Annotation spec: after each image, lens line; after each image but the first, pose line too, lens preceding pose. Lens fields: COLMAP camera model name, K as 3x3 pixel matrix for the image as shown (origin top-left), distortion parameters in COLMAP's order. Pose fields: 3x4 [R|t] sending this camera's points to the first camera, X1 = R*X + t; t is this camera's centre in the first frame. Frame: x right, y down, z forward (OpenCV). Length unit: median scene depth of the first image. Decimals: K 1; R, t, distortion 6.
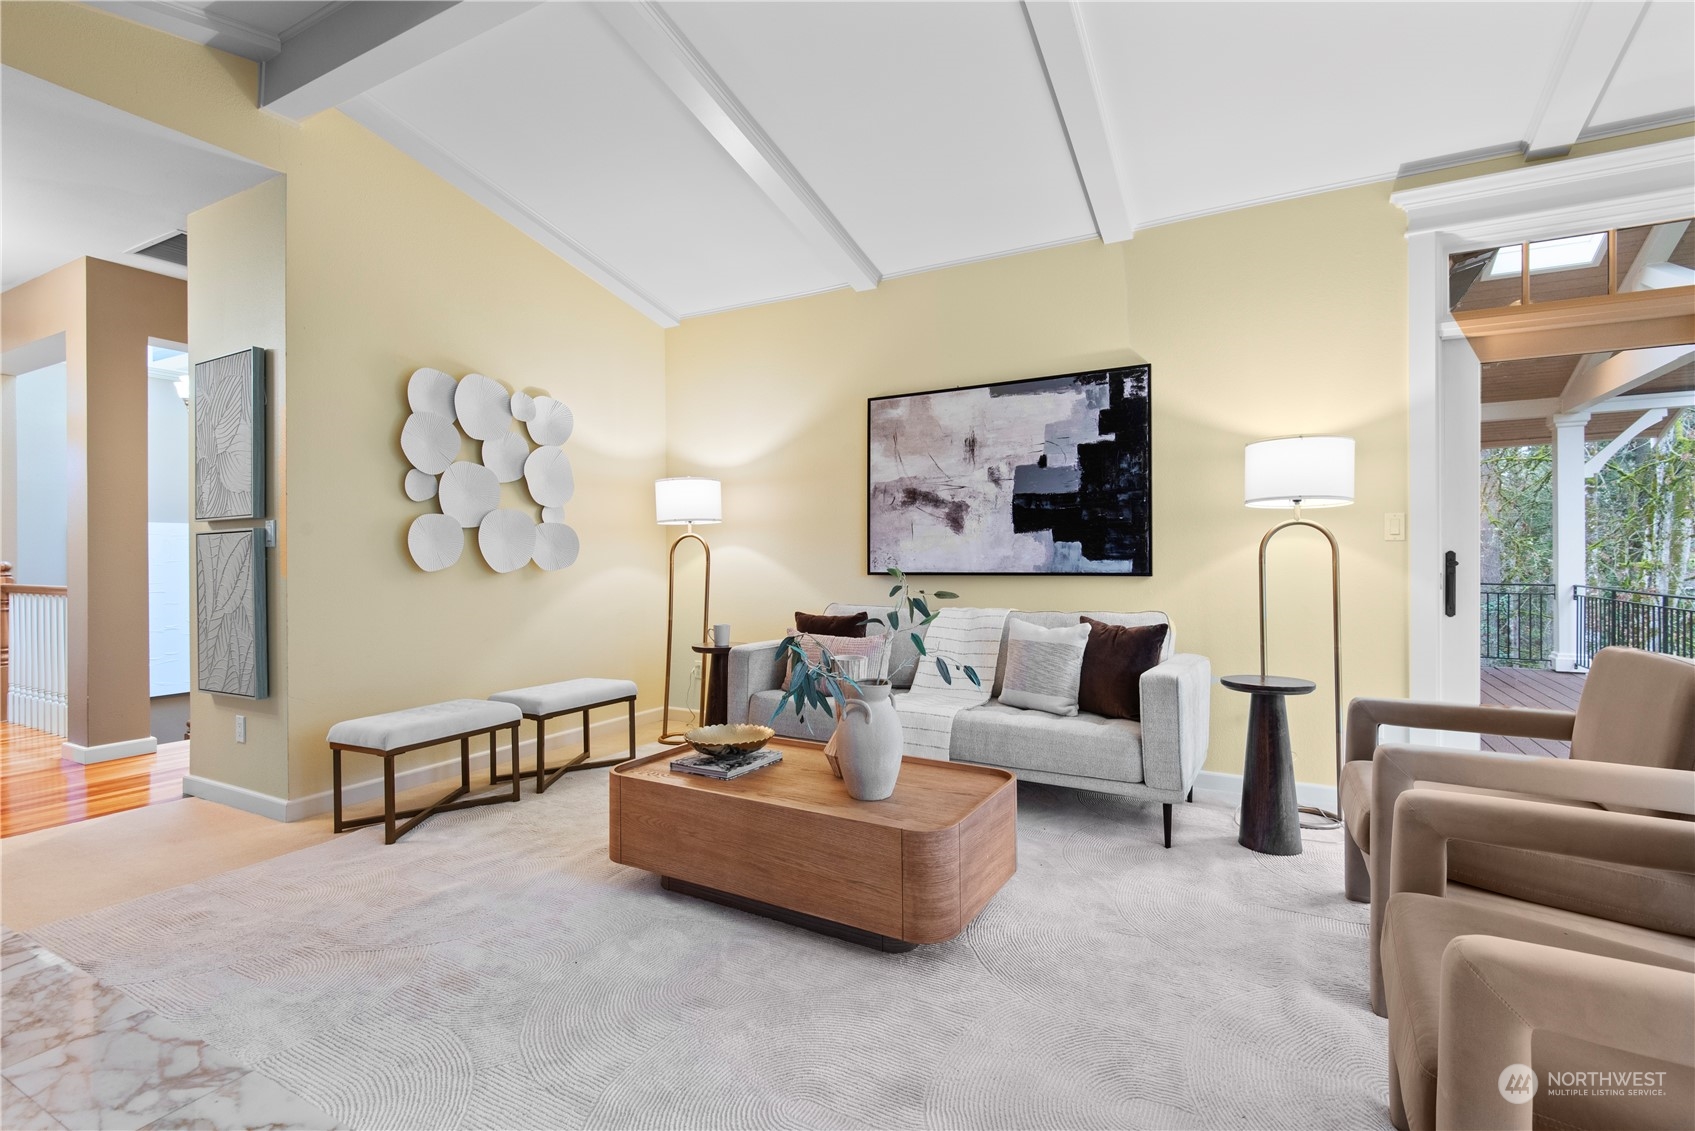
lens RADIAL K [[754.4, 0, 854.8], [0, 754.4, 559.3], [0, 0, 1]] dist [0.012963, -0.000301]
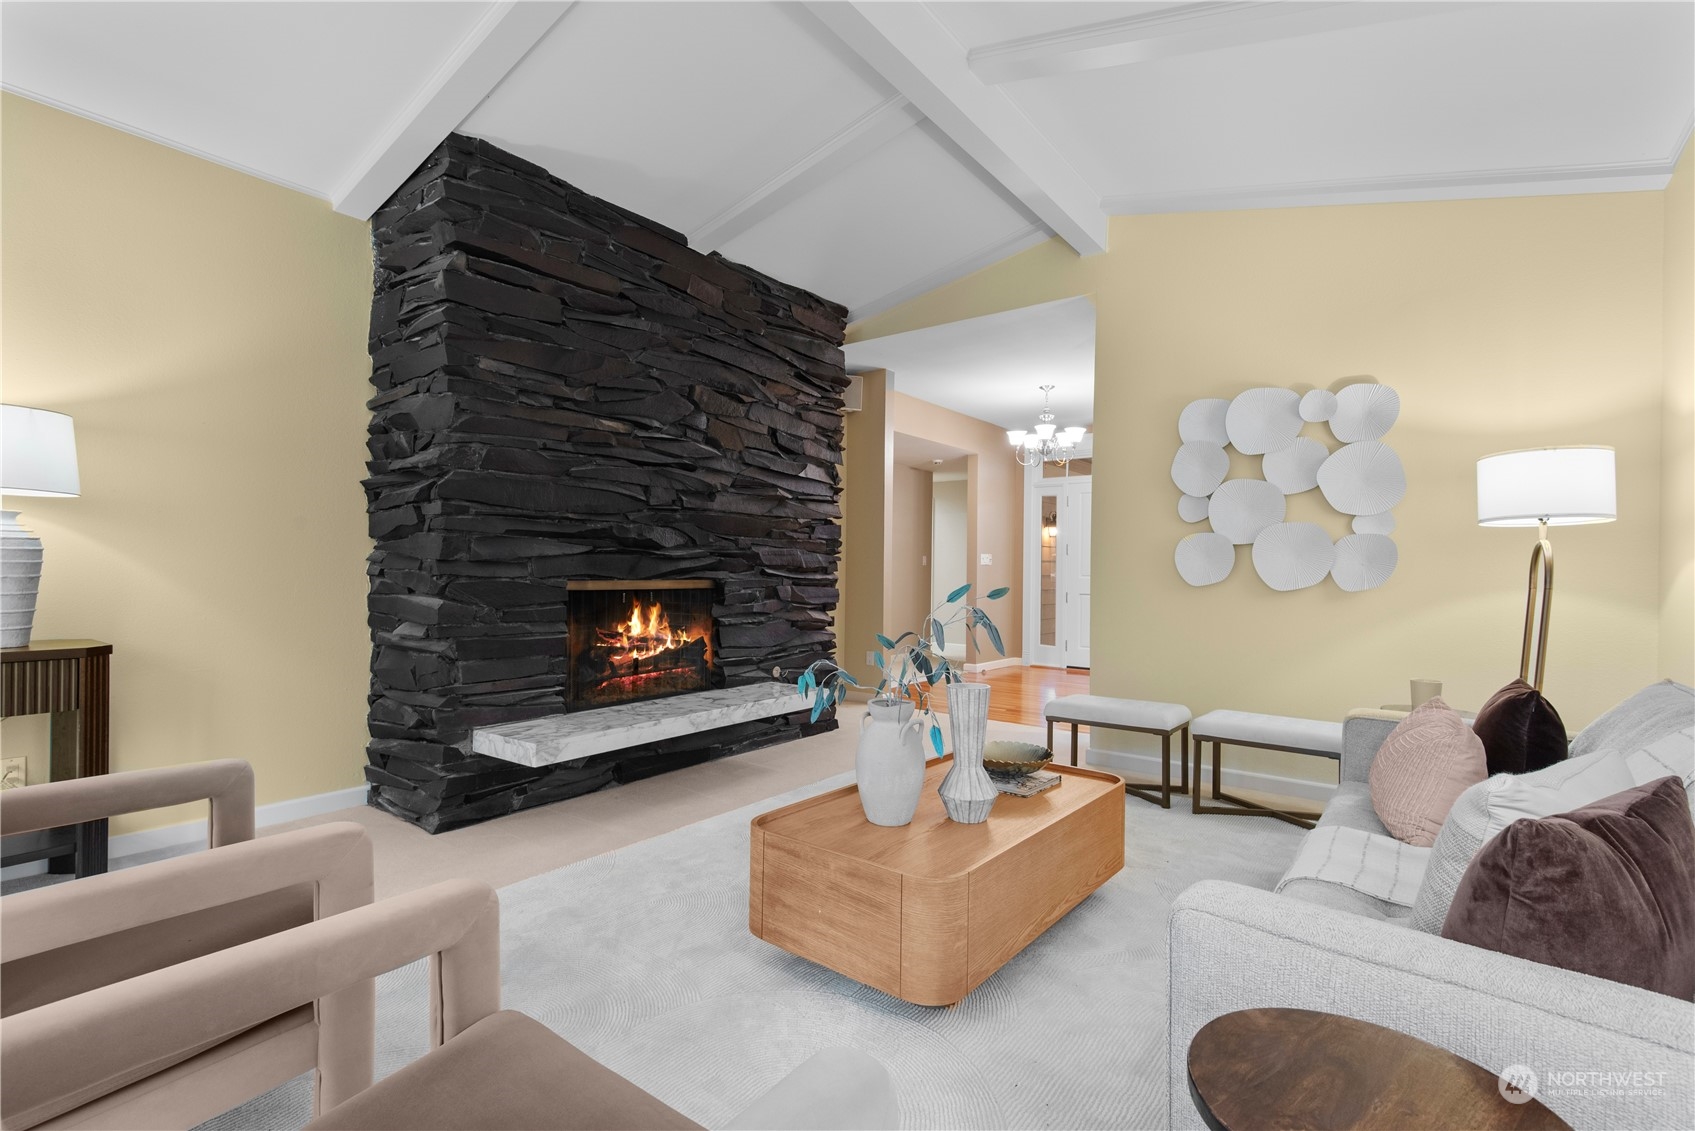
lens RADIAL K [[781.0, 0, 842.5], [0, 781.0, 570.9], [0, 0, 1]] dist [0.010238, -0.001178]
pose [[-0.158872, 0.001240, -0.987298, 0.582633], [-0.016921, 0.999849, 0.003978, -0.002417], [0.987154, 0.017338, -0.158827, 0.637248]]
